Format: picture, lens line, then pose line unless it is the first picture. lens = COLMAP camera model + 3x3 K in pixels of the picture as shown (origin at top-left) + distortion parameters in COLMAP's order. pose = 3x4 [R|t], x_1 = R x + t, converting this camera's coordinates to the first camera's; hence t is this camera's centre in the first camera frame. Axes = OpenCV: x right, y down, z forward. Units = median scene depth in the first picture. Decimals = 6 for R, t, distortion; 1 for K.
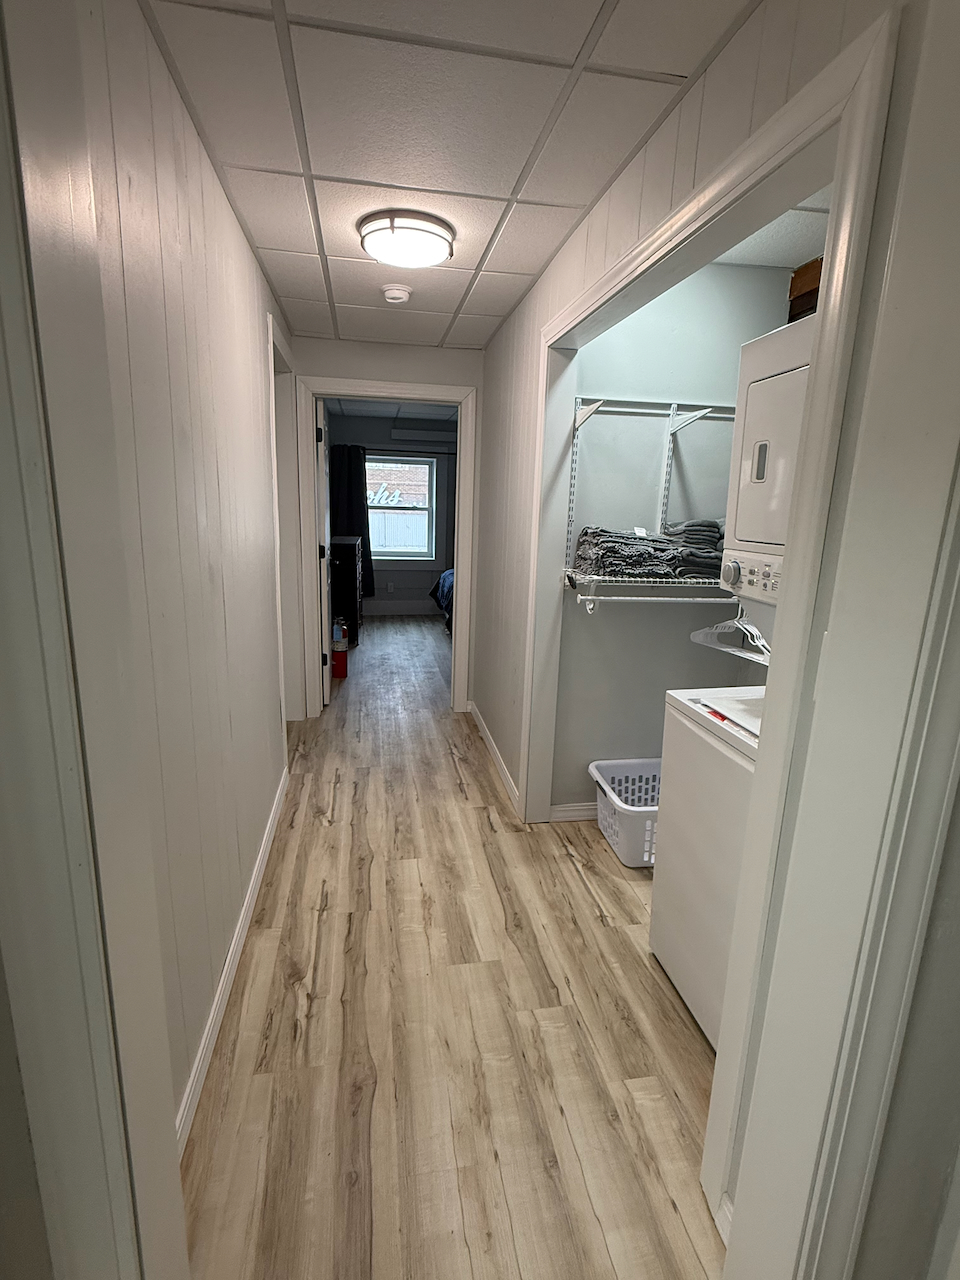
lens RADIAL K [[609.6, 0, 480.0], [0, 609.6, 640.0], [0, 0, 1]] dist [0.001696, -0.001104]
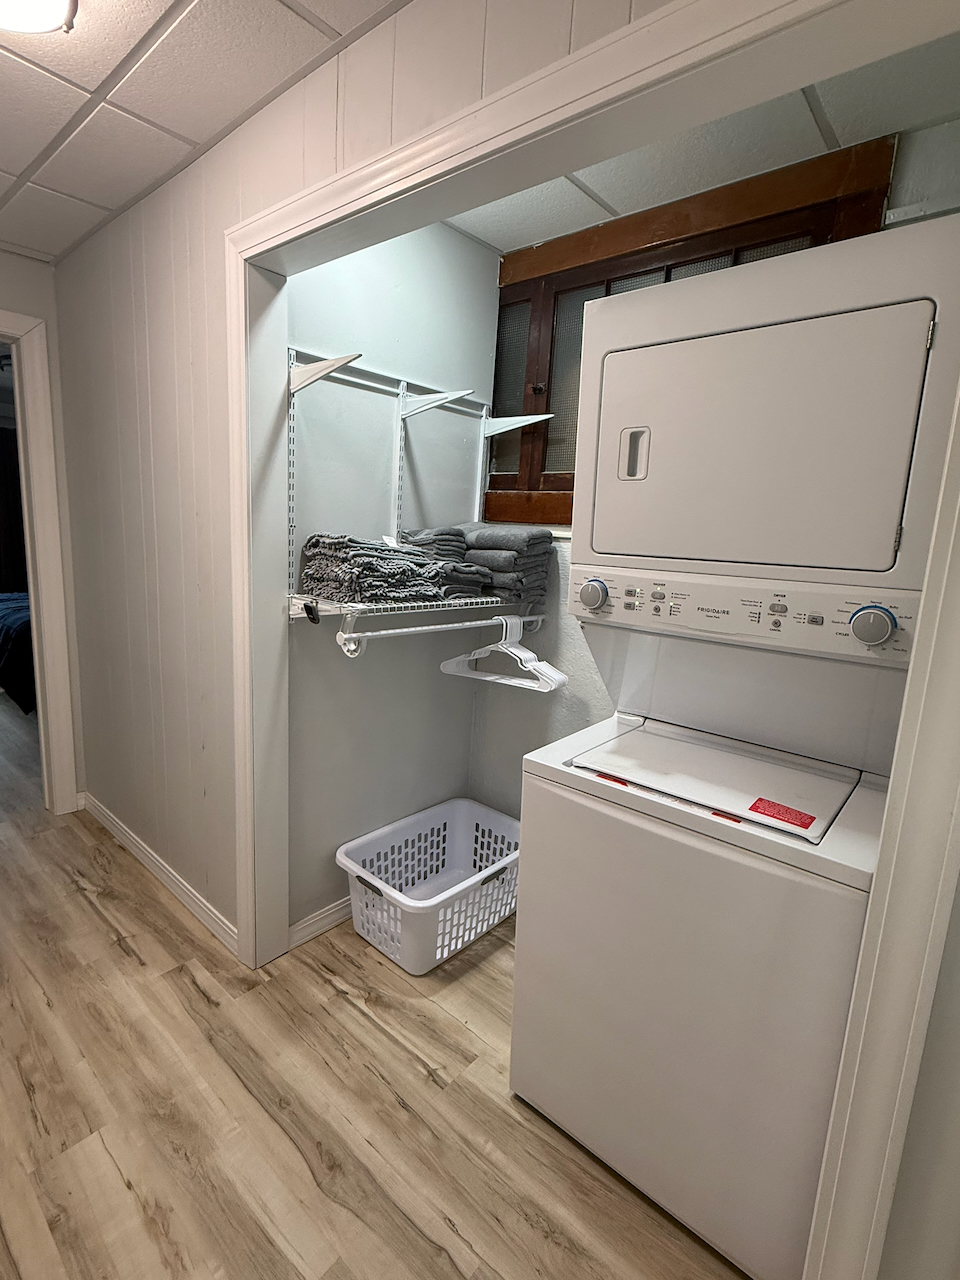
lens RADIAL K [[609.6, 0, 480.0], [0, 609.6, 640.0], [0, 0, 1]] dist [0.001696, -0.001104]
pose [[0.773824, -0.102870, 0.624991, -0.141600], [0.111228, 0.993460, 0.025802, -0.063414], [-0.623558, 0.049550, 0.780205, 0.345682]]
